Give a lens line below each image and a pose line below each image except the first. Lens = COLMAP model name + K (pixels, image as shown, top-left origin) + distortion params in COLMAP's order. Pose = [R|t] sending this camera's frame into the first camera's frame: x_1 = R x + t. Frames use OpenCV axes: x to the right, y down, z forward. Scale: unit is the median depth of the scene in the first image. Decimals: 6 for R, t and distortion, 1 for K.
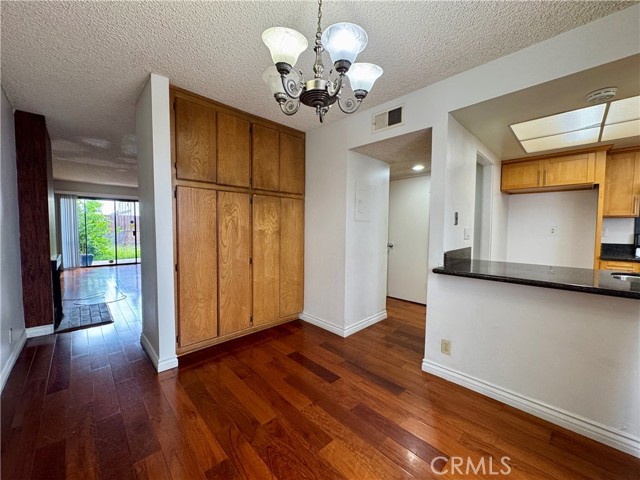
lens RADIAL K [[255.9, 0, 320.0], [0, 255.9, 240.0], [0, 0, 1]] dist [-0.001588, -0.000101]
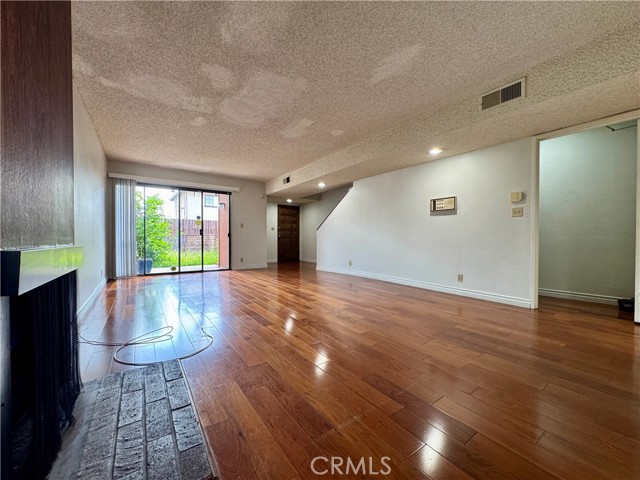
lens RADIAL K [[255.9, 0, 320.0], [0, 255.9, 240.0], [0, 0, 1]] dist [-0.001588, -0.000101]
pose [[0.989695, -0.005946, -0.143068, -0.273289], [0.000045, 0.999150, -0.041219, 0.029994], [0.143192, 0.040787, 0.988854, 0.303594]]
